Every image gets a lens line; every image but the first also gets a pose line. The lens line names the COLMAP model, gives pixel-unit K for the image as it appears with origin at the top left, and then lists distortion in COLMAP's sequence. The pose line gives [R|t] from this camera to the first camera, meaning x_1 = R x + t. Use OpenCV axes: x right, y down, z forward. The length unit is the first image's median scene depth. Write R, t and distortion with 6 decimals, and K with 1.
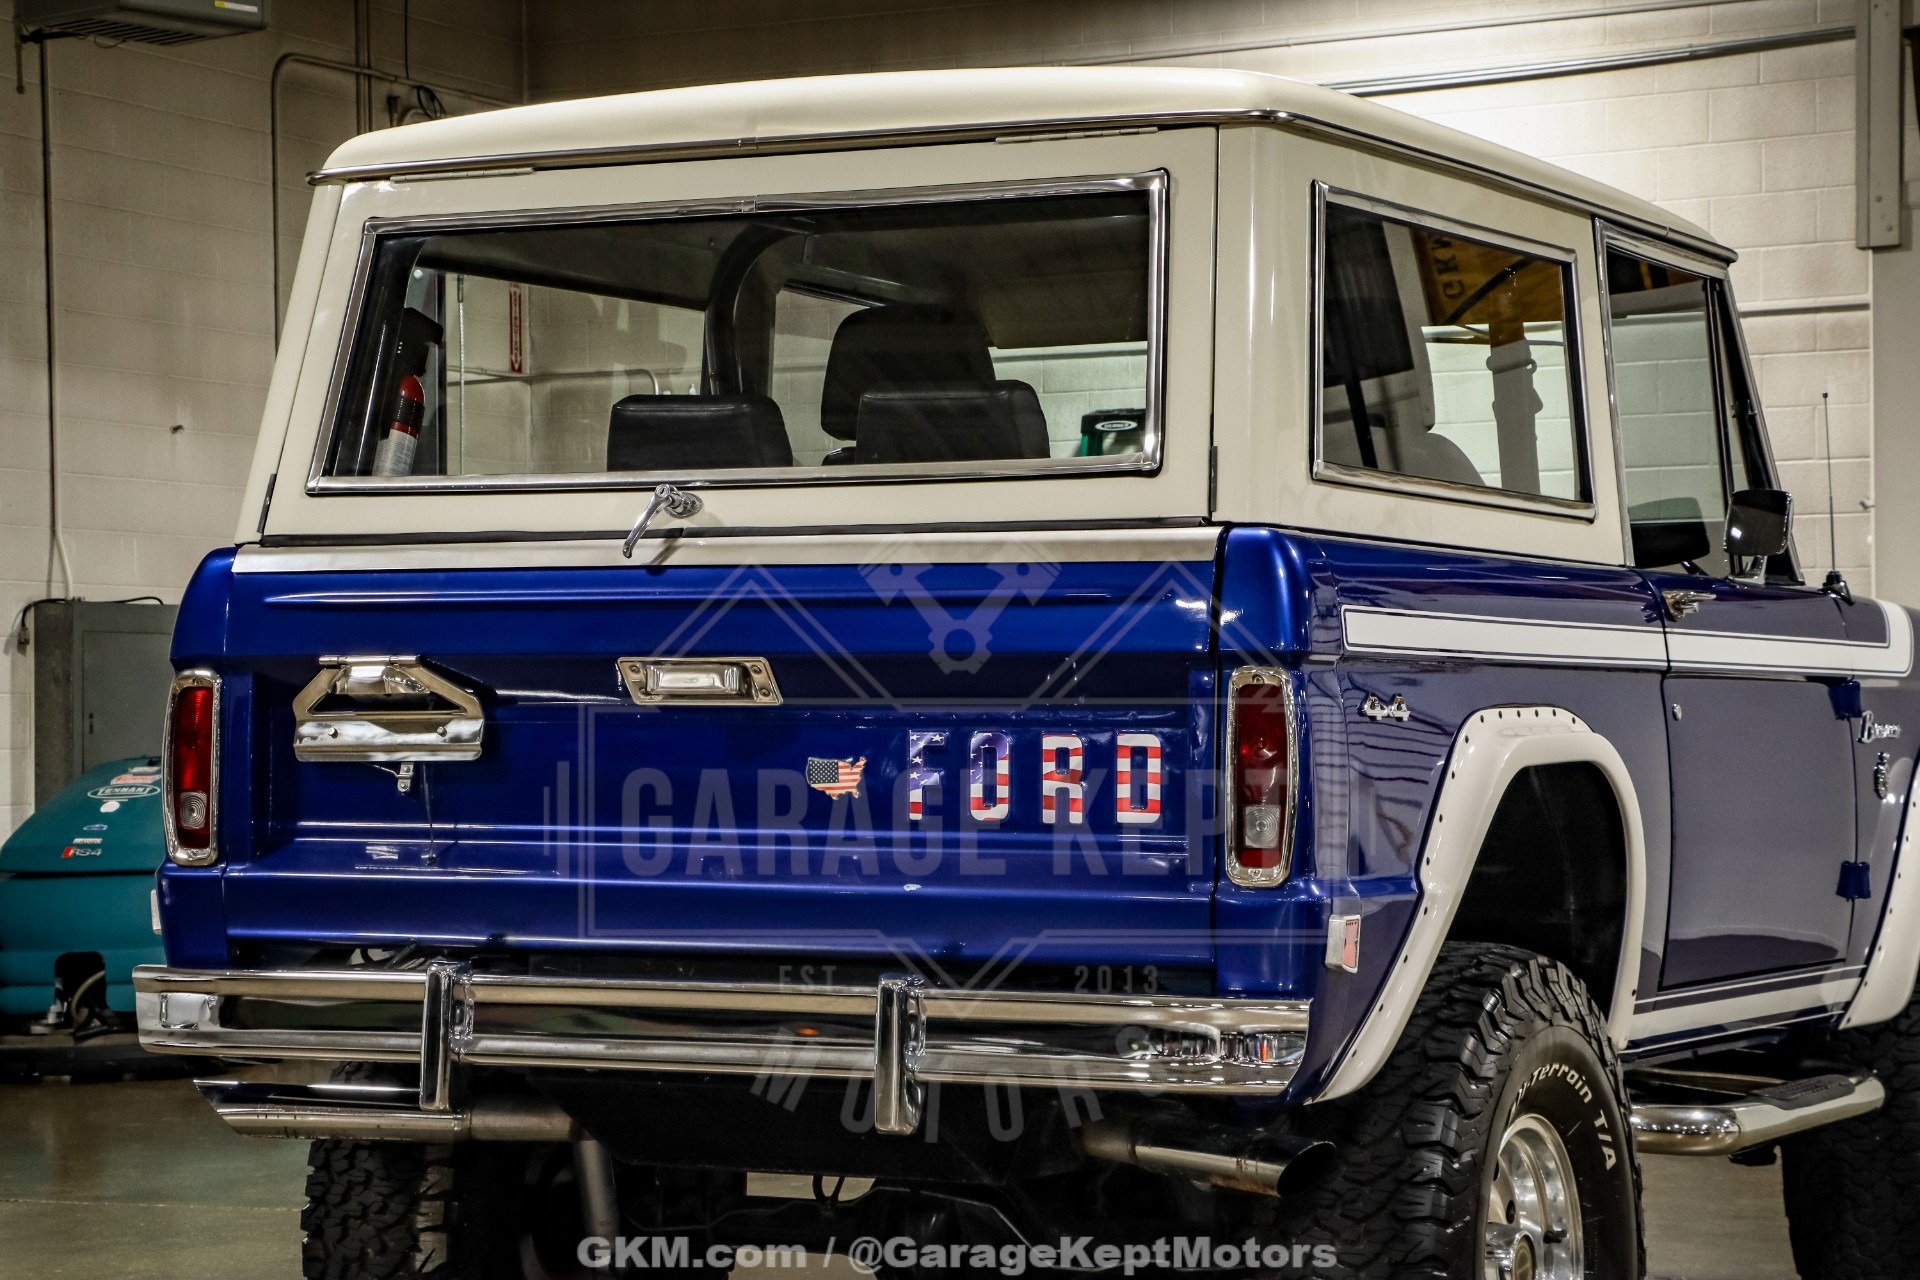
lens RADIAL K [[4161.3, 0, 966.0], [0, 4161.3, 682.1], [0, 0, 1]] dist [0.279108, 0.717110]
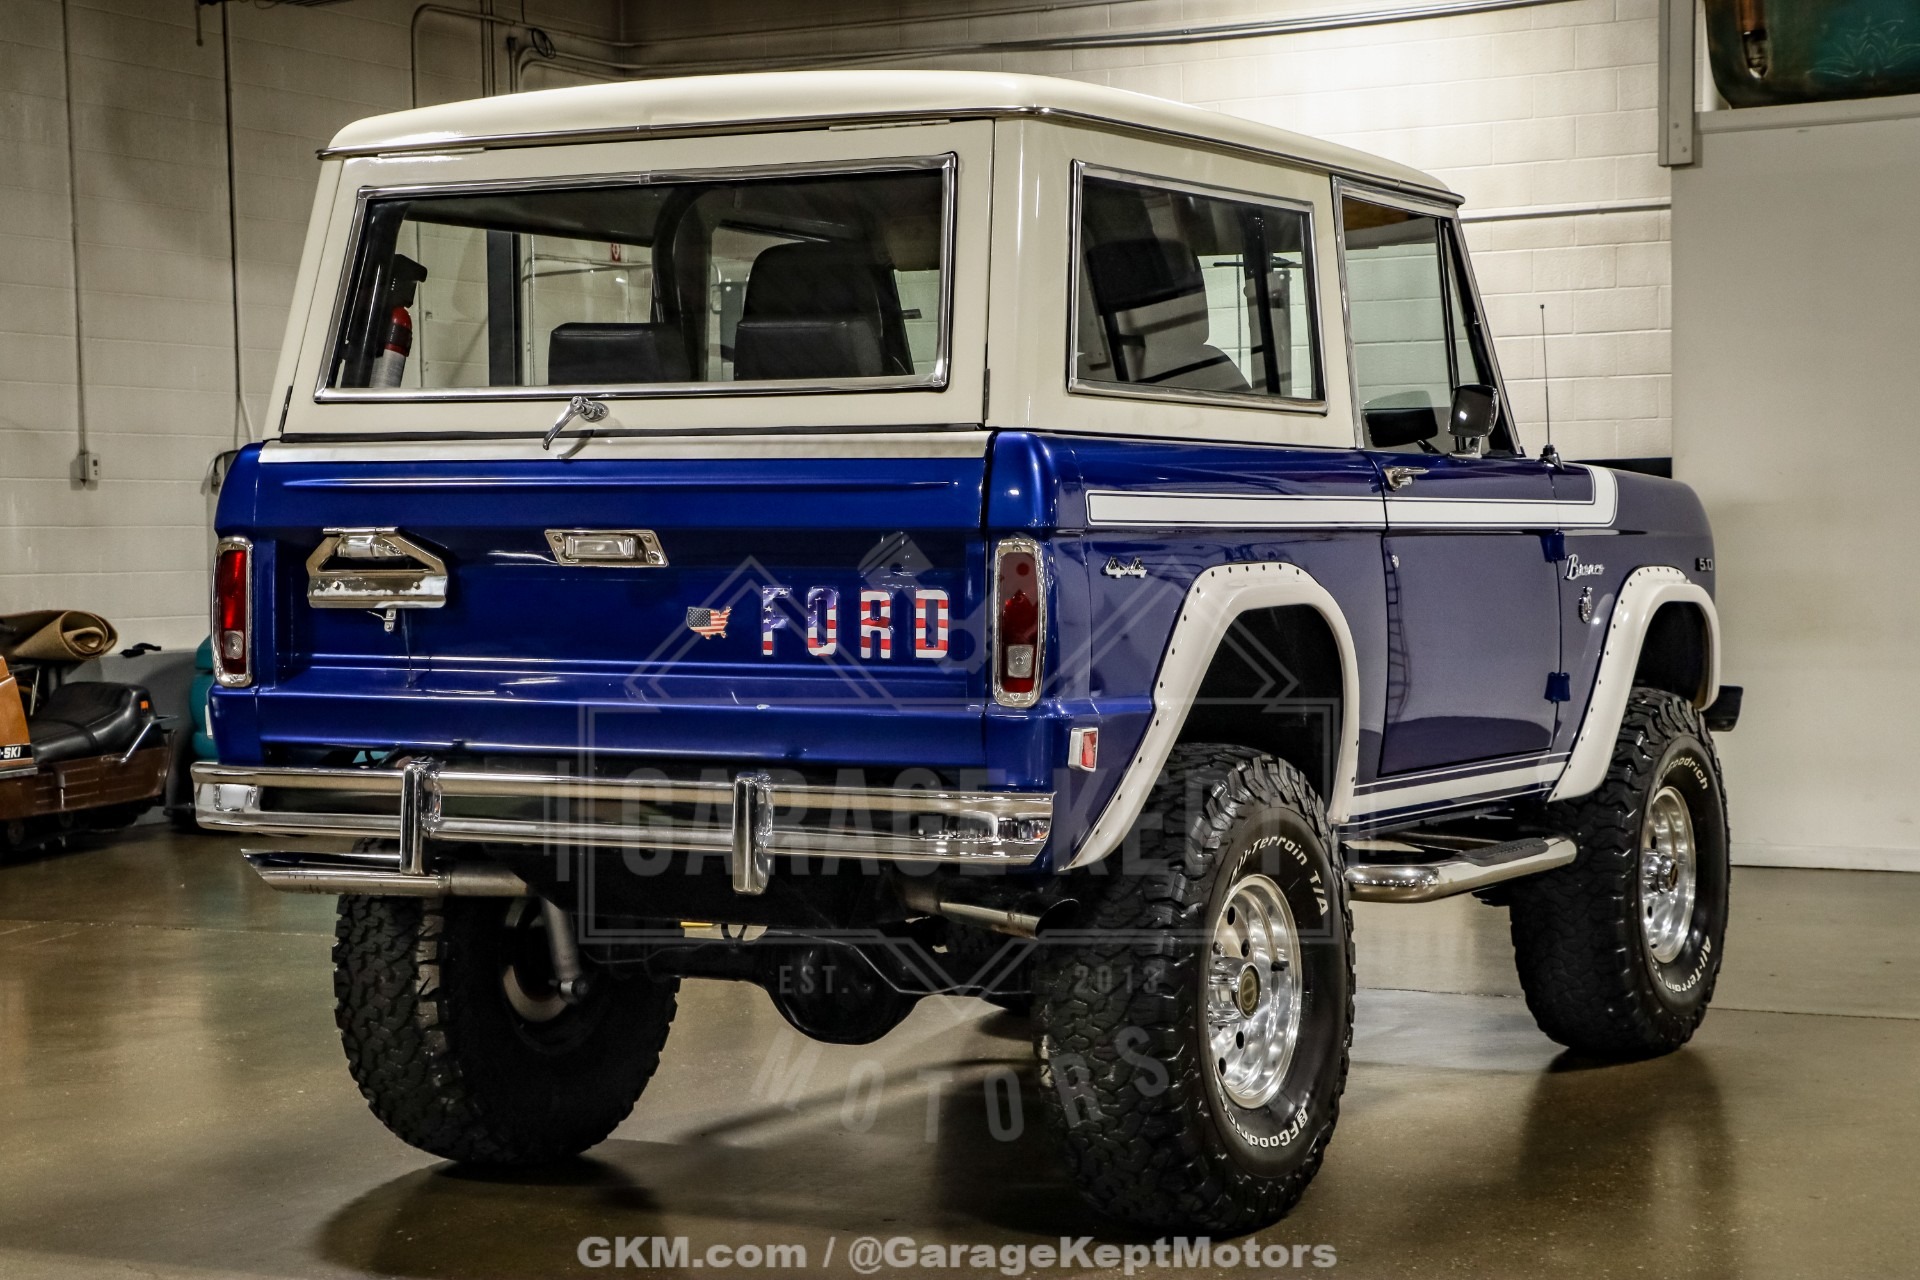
lens RADIAL K [[3450.5, 0, 965.4], [0, 3450.5, 675.8], [0, 0, 1]] dist [0.160812, 0.566911]
pose [[0.999631, -0.003043, -0.027004, 0.075339], [0.004439, 0.998649, 0.051780, -0.015434], [0.026809, -0.051881, 0.998293, -0.075861]]
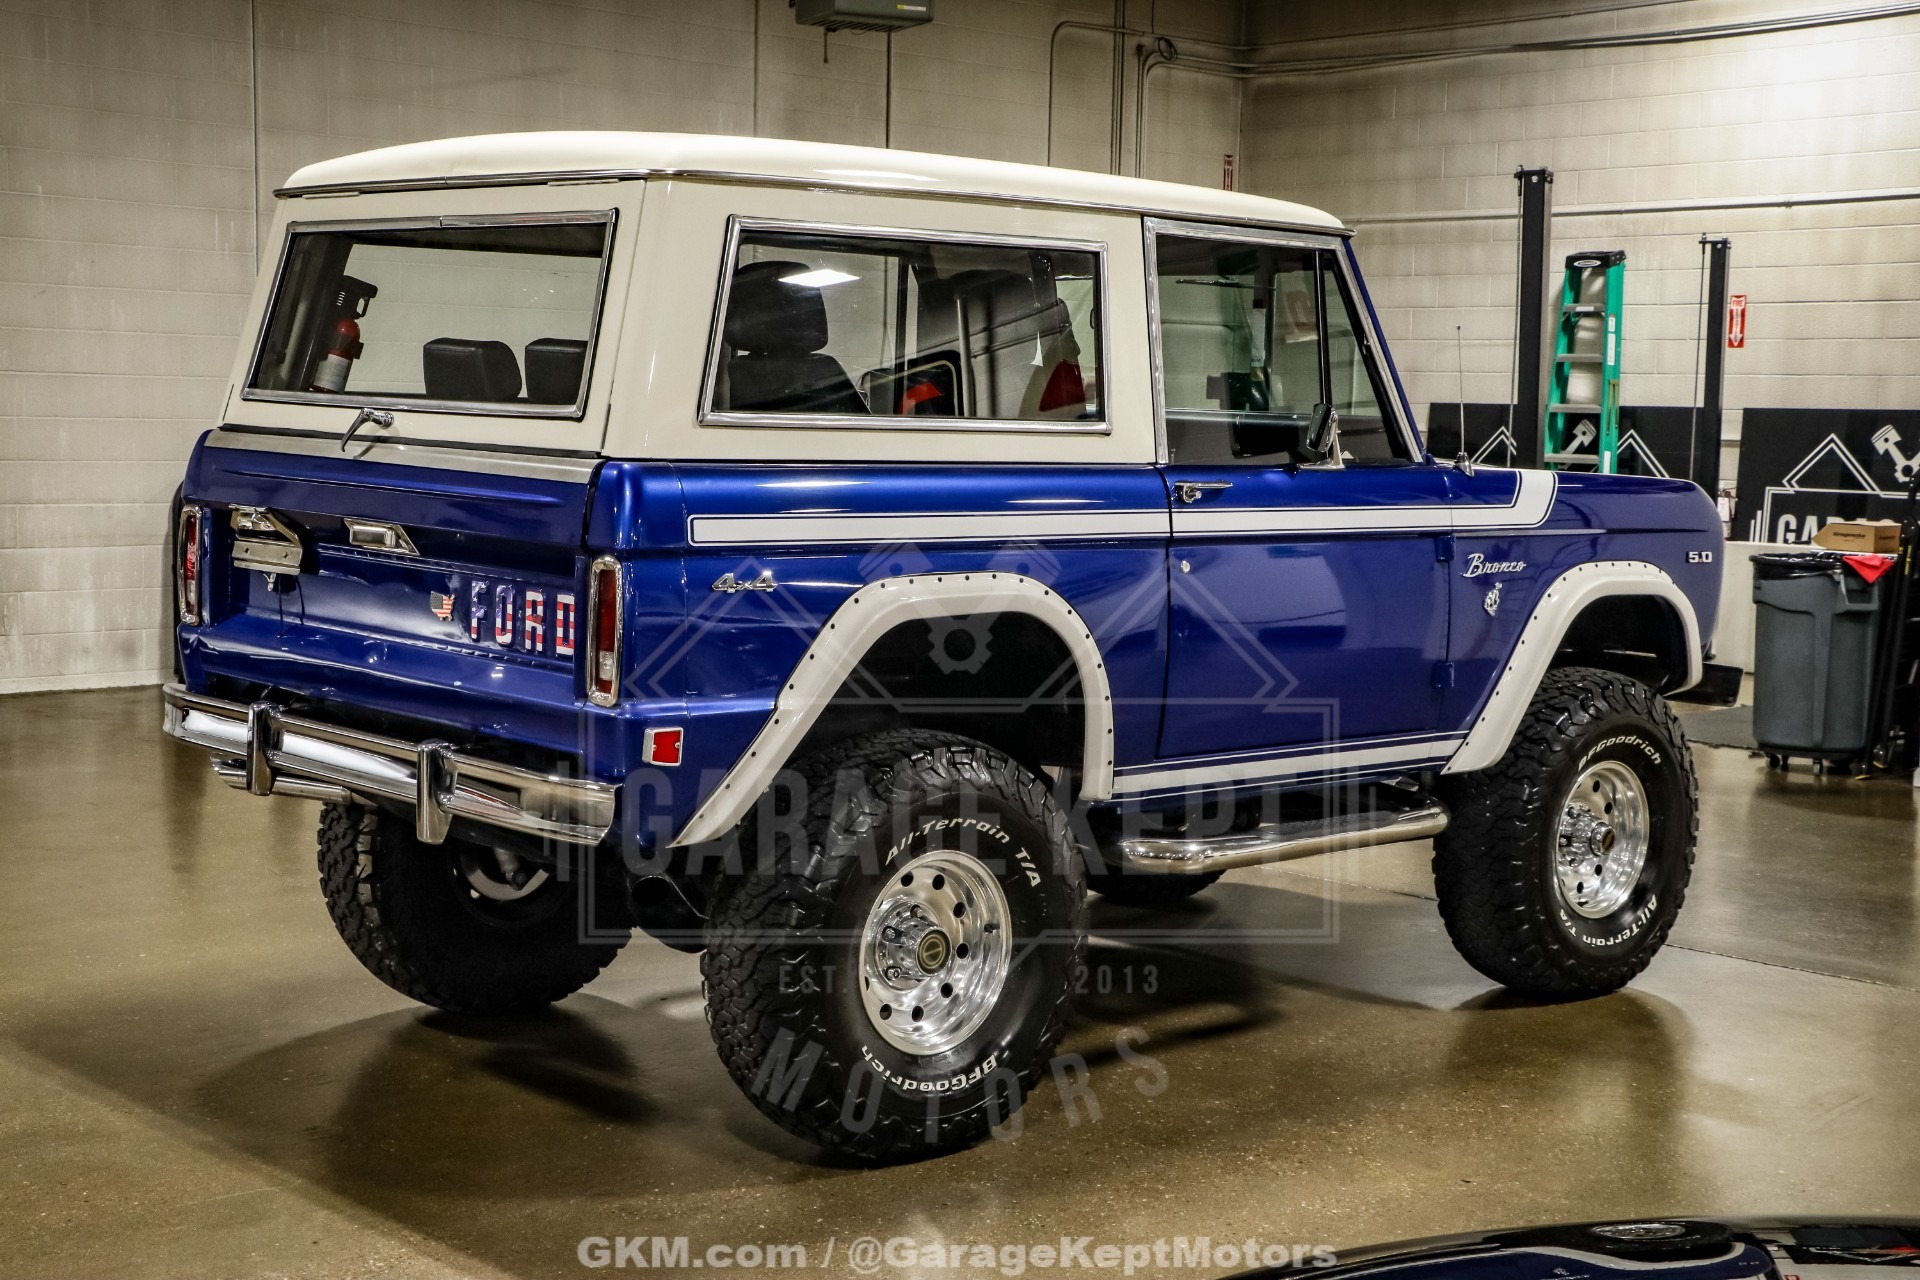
lens RADIAL K [[2582.9, 0, 959.6], [0, 2582.9, 664.5], [0, 0, 1]] dist [0.041754, 0.114299]
pose [[0.938781, 0.065360, -0.338257, 0.453609], [-0.026697, 0.992688, 0.117719, -0.070261], [0.343477, -0.101482, 0.933662, 0.167296]]
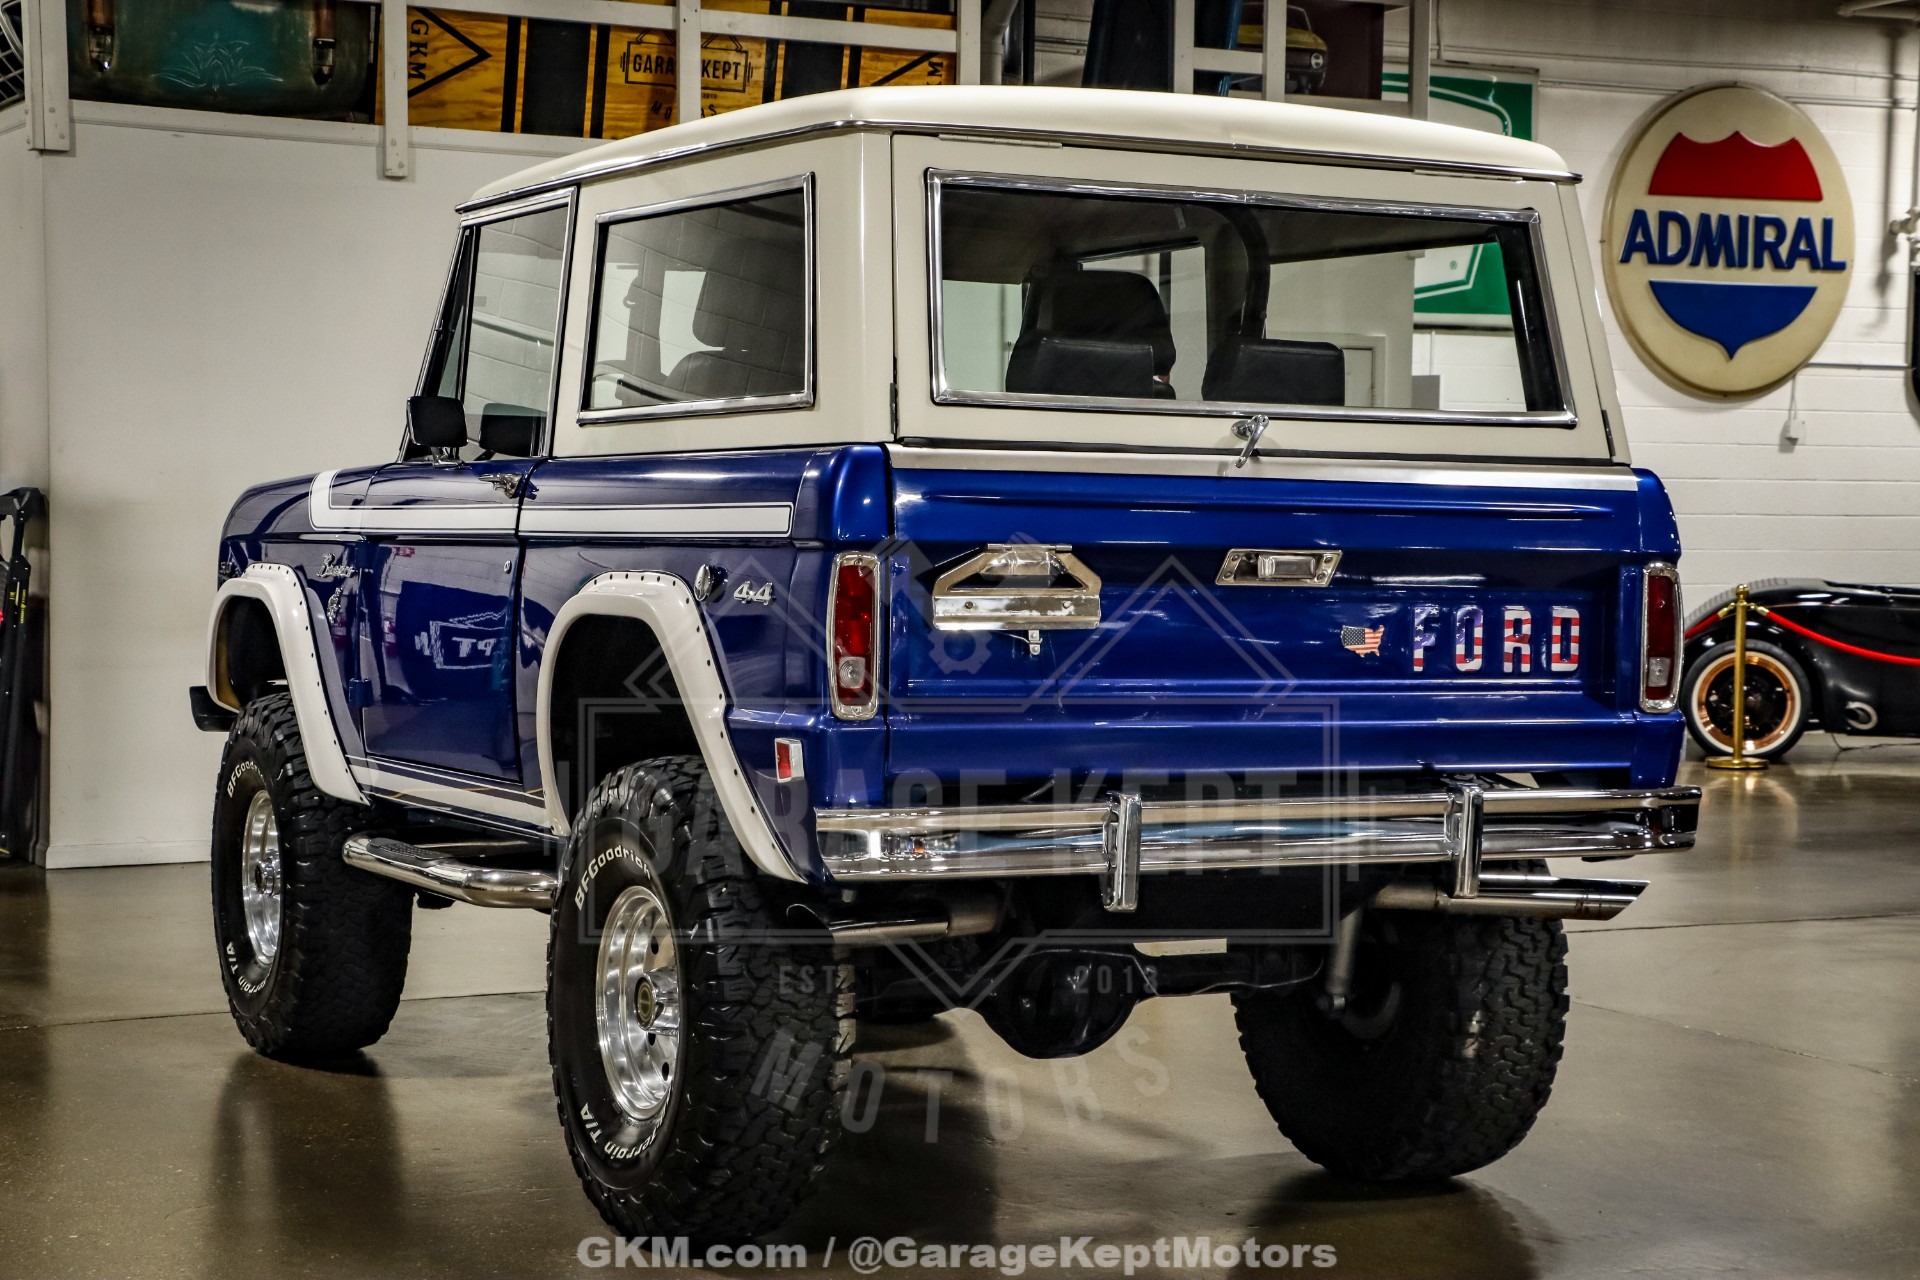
lens RADIAL K [[3450.5, 0, 965.4], [0, 3450.5, 675.8], [0, 0, 1]] dist [0.160812, 0.566911]
pose [[0.585050, -0.024028, 0.810641, -0.972462], [-0.023757, 0.998624, 0.046745, -0.014340], [-0.810649, -0.046606, 0.583675, 0.435473]]
